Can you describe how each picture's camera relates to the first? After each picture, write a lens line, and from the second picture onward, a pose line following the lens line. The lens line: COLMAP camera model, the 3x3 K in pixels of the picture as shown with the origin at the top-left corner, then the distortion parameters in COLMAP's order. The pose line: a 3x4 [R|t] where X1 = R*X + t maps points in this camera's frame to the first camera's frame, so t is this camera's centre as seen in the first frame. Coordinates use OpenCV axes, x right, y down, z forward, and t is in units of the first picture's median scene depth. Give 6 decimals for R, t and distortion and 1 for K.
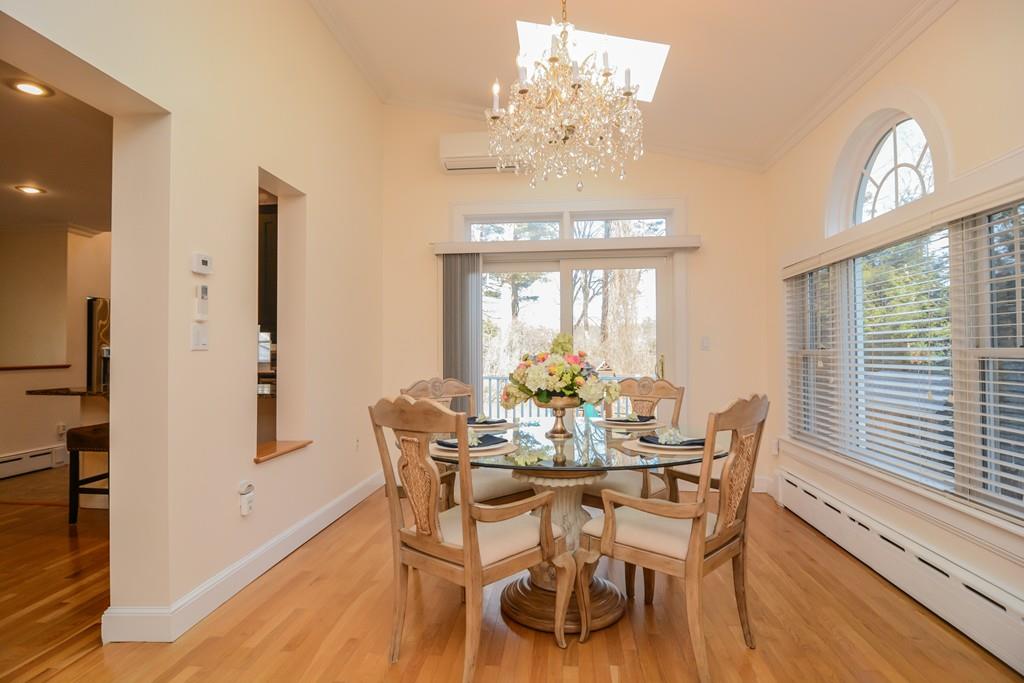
lens RADIAL K [[564.5, 0, 514.0], [0, 564.5, 340.9], [0, 0, 1]] dist [0.000062, -0.002798]
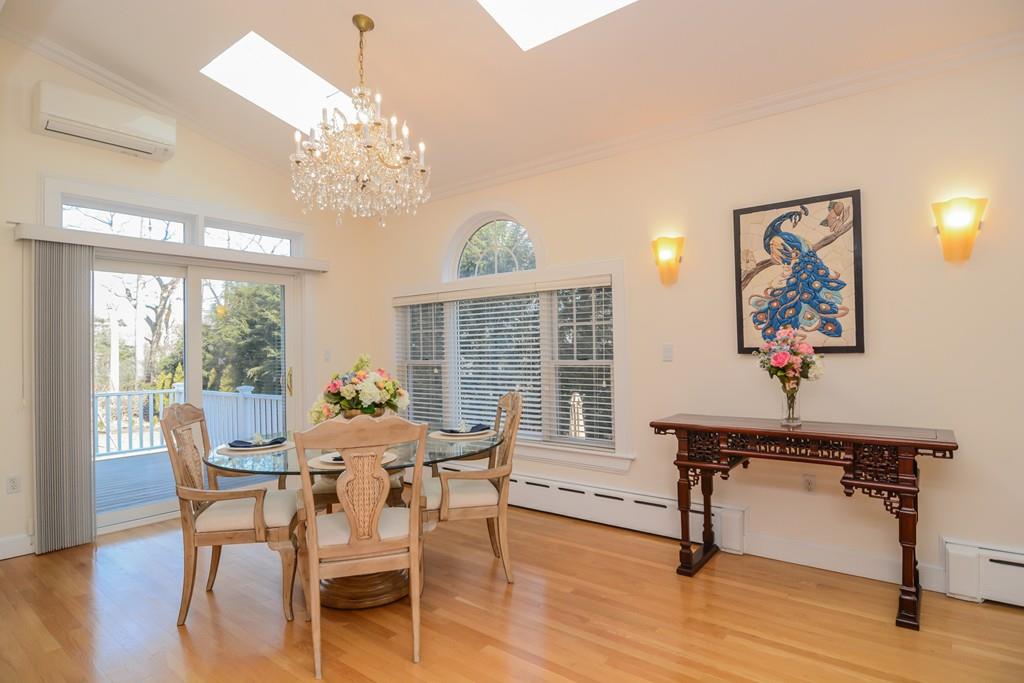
lens RADIAL K [[564.5, 0, 511.1], [0, 564.5, 348.7], [0, 0, 1]] dist [0.000062, -0.002798]
pose [[0.523378, -0.002275, 0.852098, -0.498033], [-0.008101, 0.999938, 0.007646, -0.023664], [-0.852062, -0.010905, 0.523327, 0.082191]]
